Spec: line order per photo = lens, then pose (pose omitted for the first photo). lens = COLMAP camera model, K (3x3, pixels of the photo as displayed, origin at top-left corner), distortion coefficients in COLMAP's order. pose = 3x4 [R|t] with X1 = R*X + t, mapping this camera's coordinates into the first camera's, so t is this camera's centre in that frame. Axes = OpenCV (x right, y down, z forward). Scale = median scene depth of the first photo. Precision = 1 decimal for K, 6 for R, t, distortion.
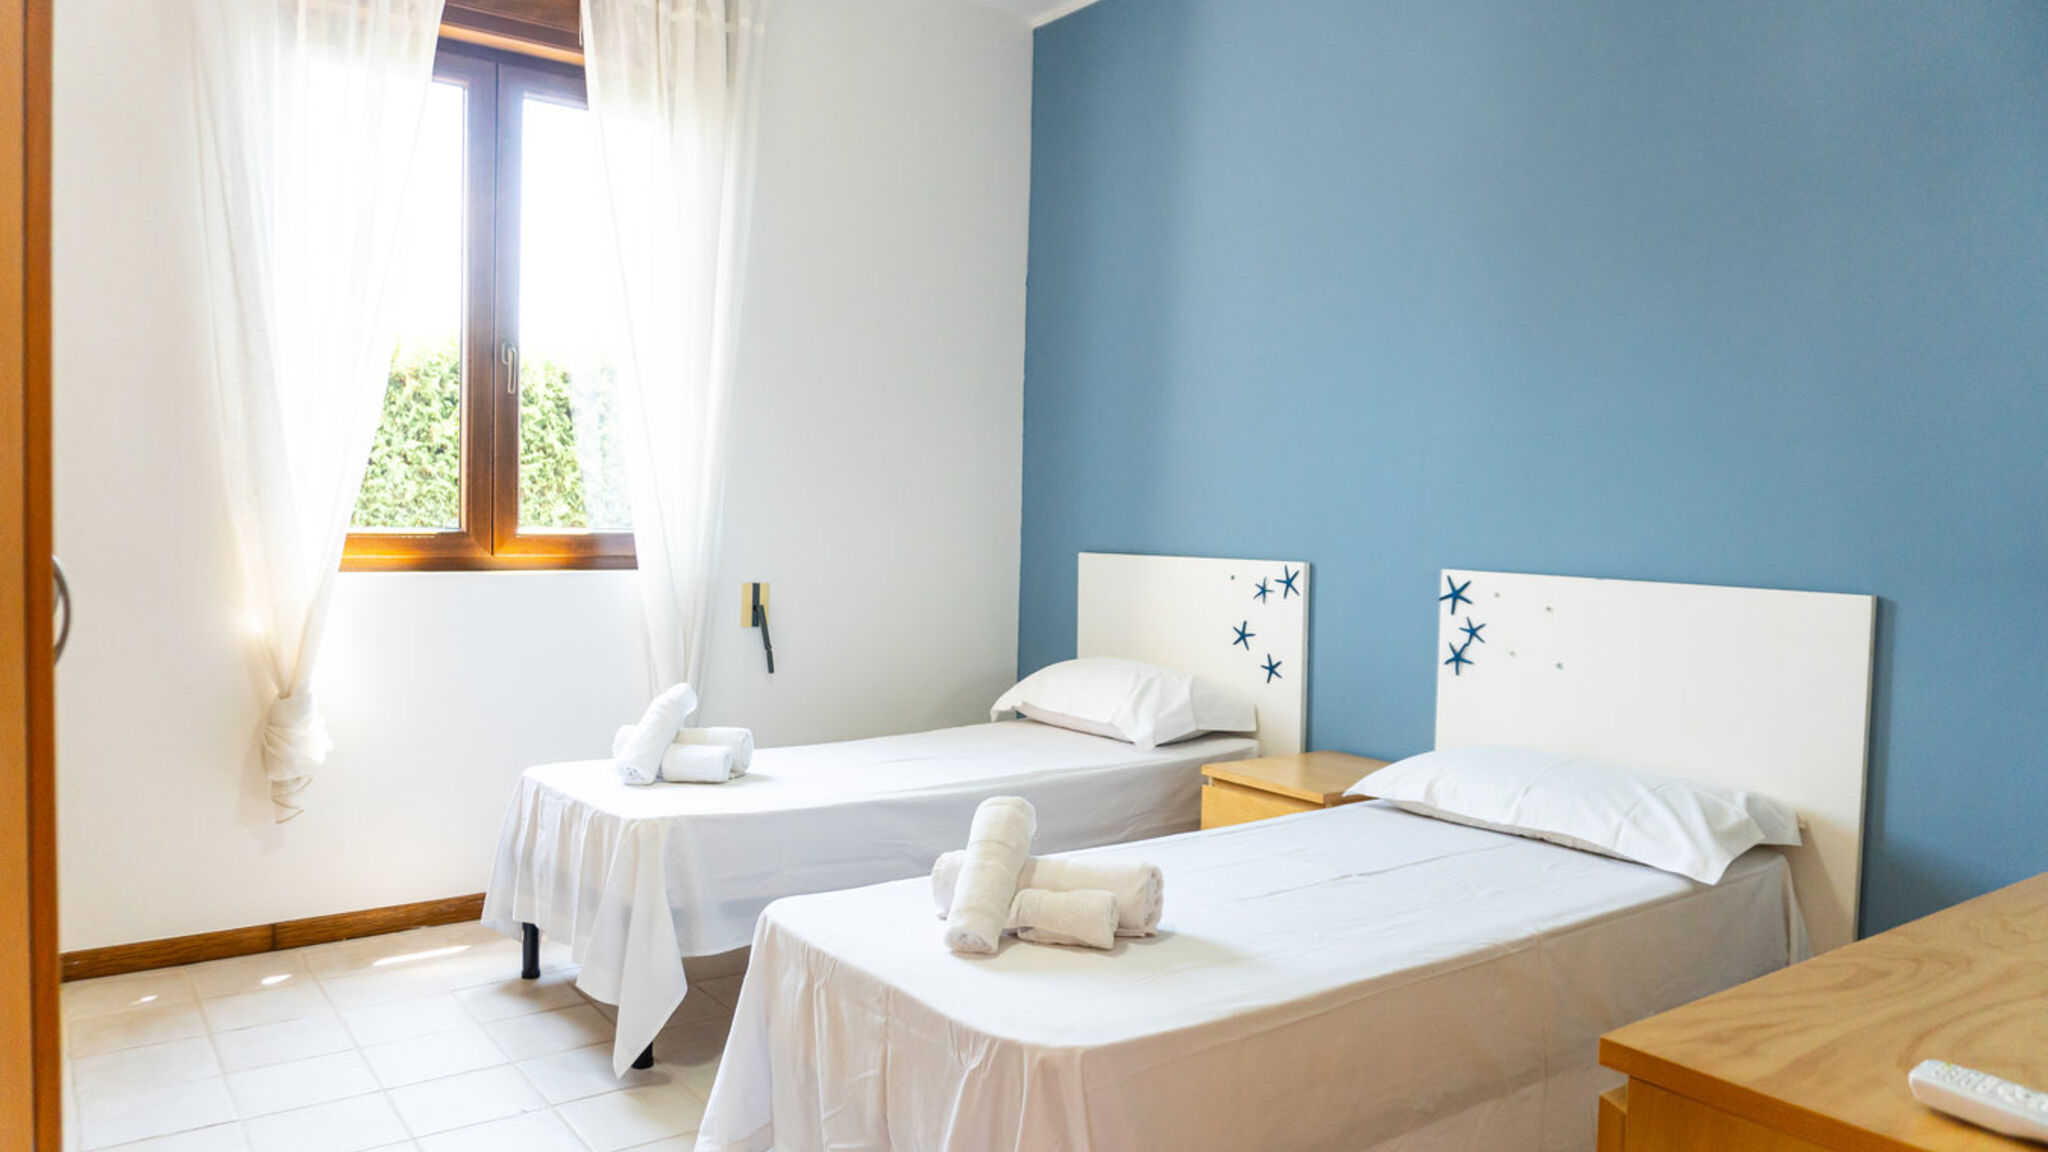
lens RADIAL K [[1367.6, 0, 1028.1], [0, 1367.6, 588.9], [0, 0, 1]] dist [-0.019853, -0.001745]
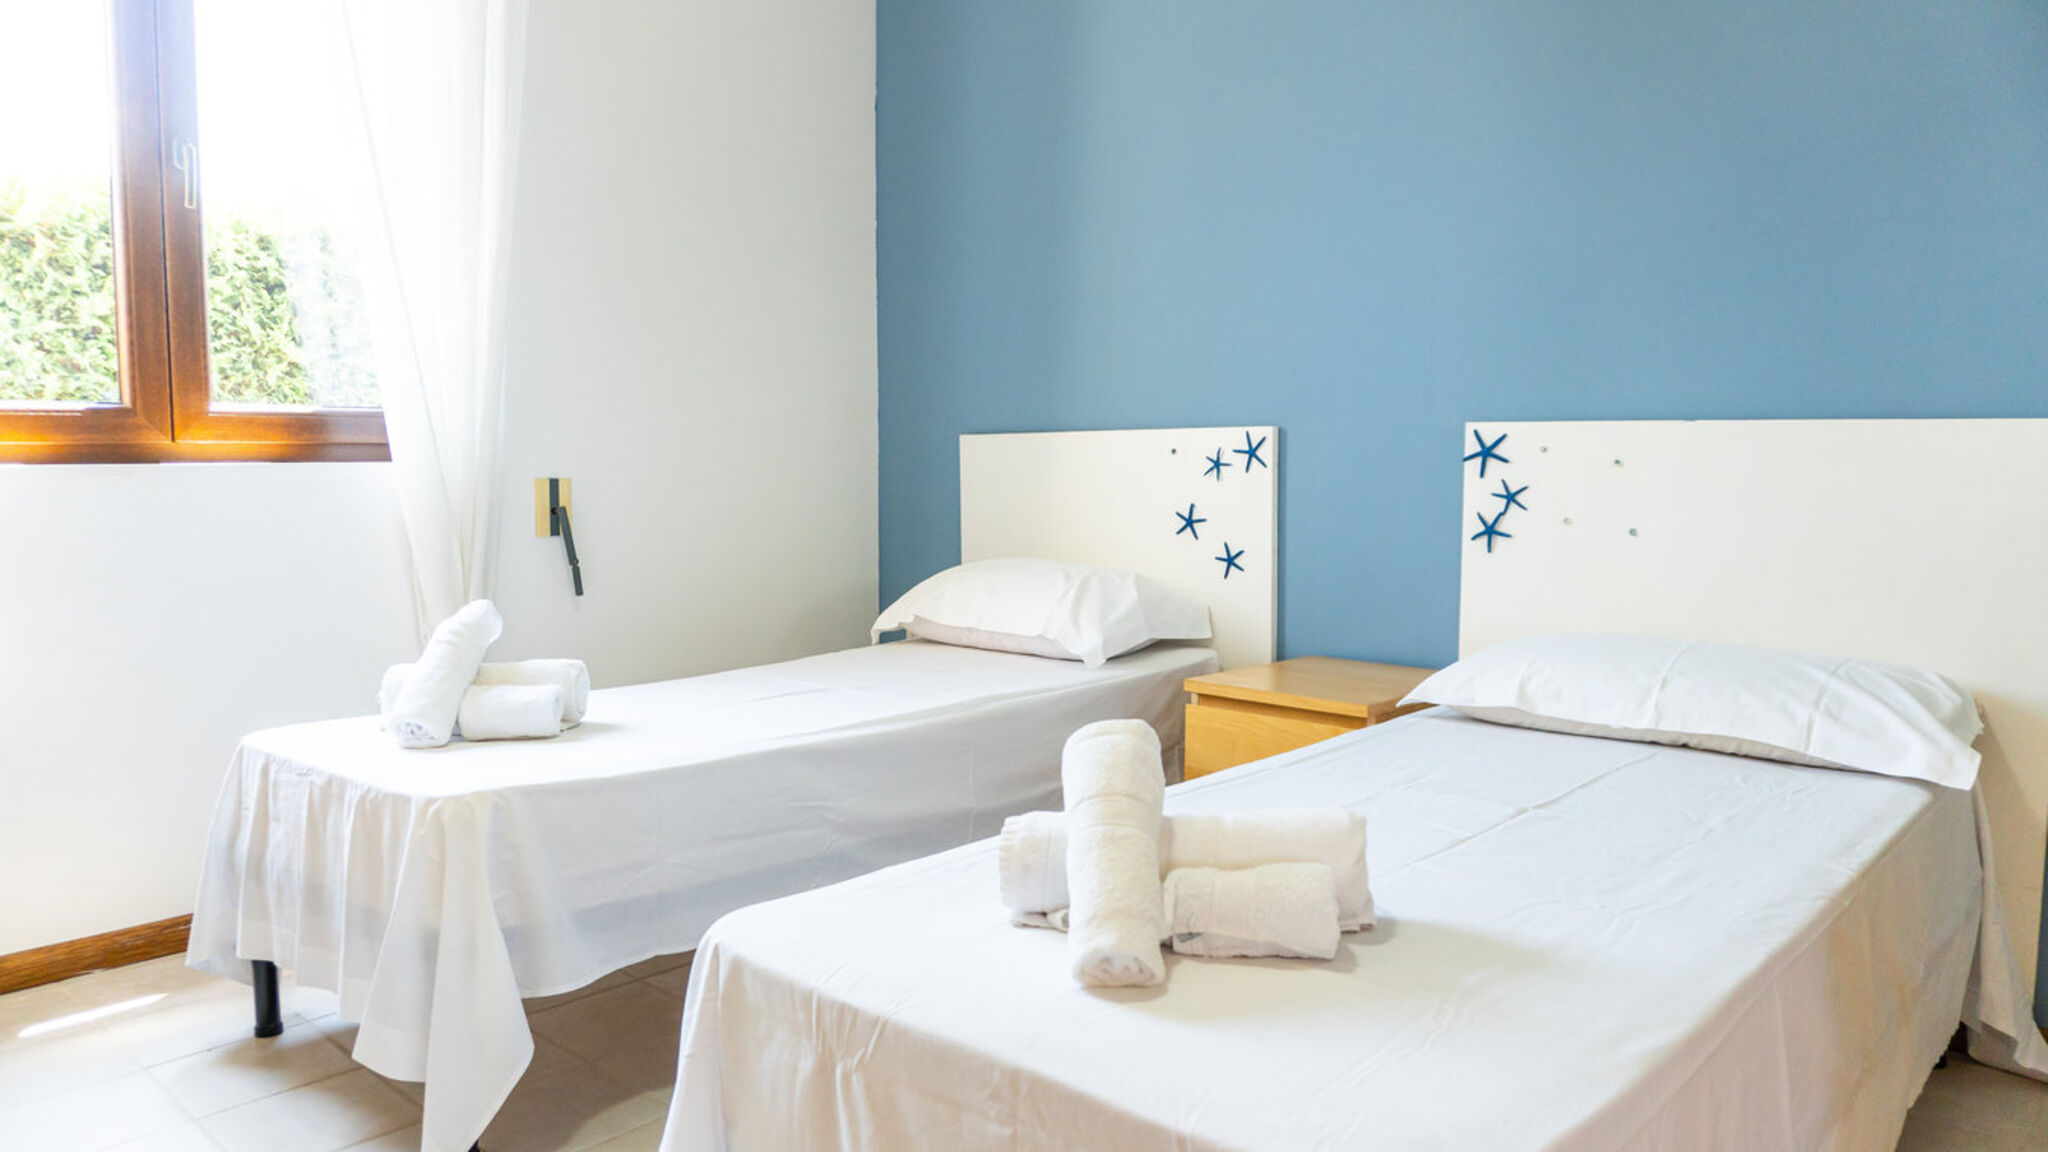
lens RADIAL K [[1367.6, 0, 1024.9], [0, 1367.6, 583.2], [0, 0, 1]] dist [-0.019853, -0.001745]
pose [[0.982028, -0.038348, 0.184799, -0.105453], [0.031473, 0.998704, 0.039991, 0.040413], [-0.186093, -0.033456, 0.981962, 0.256601]]
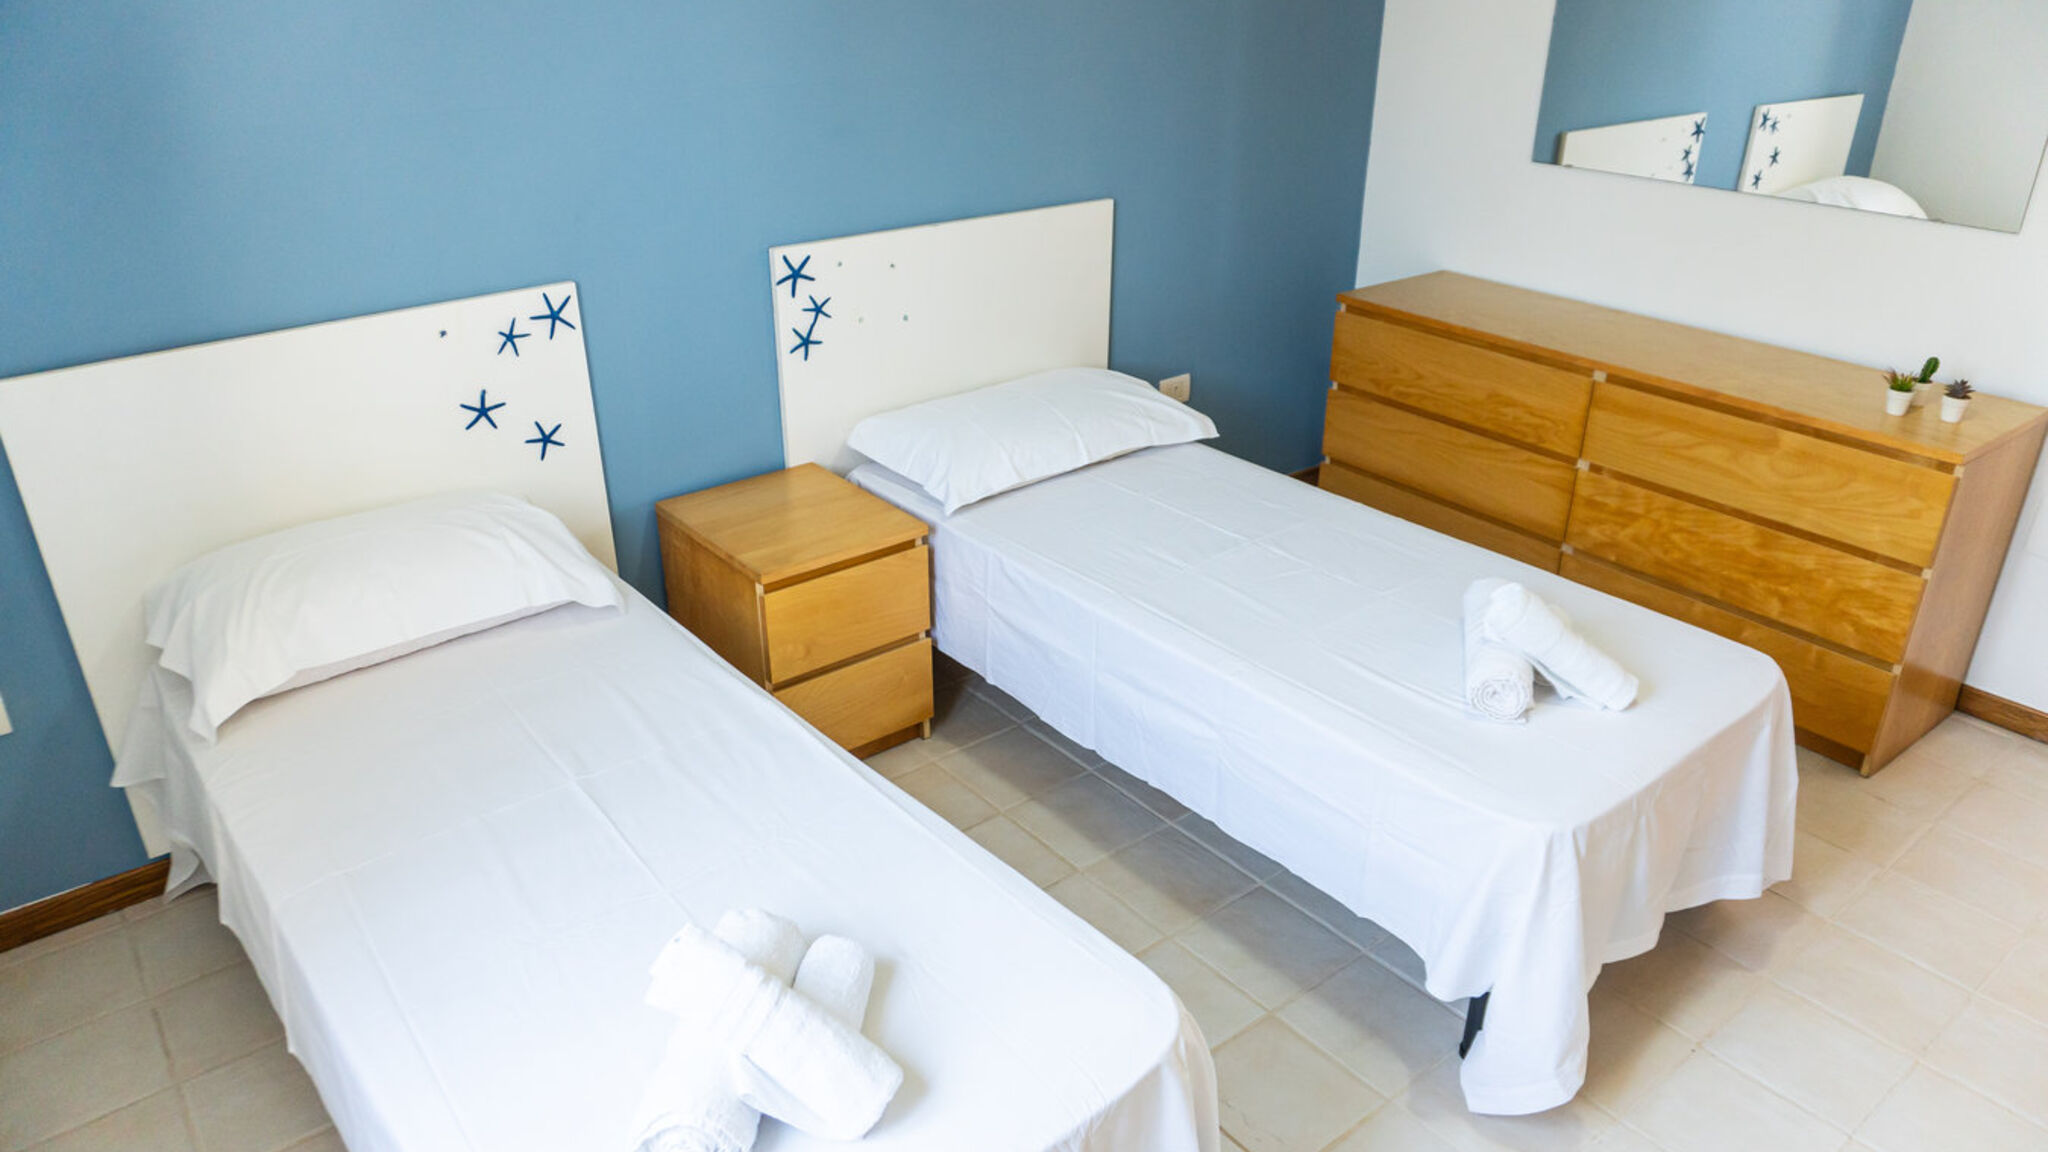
lens RADIAL K [[1367.6, 0, 1034.3], [0, 1367.6, 572.1], [0, 0, 1]] dist [-0.019853, -0.001745]
pose [[-0.041336, -0.450522, 0.891808, -0.575122], [0.055085, 0.890186, 0.452256, -0.216821], [-0.997626, 0.067820, -0.011980, 0.864988]]
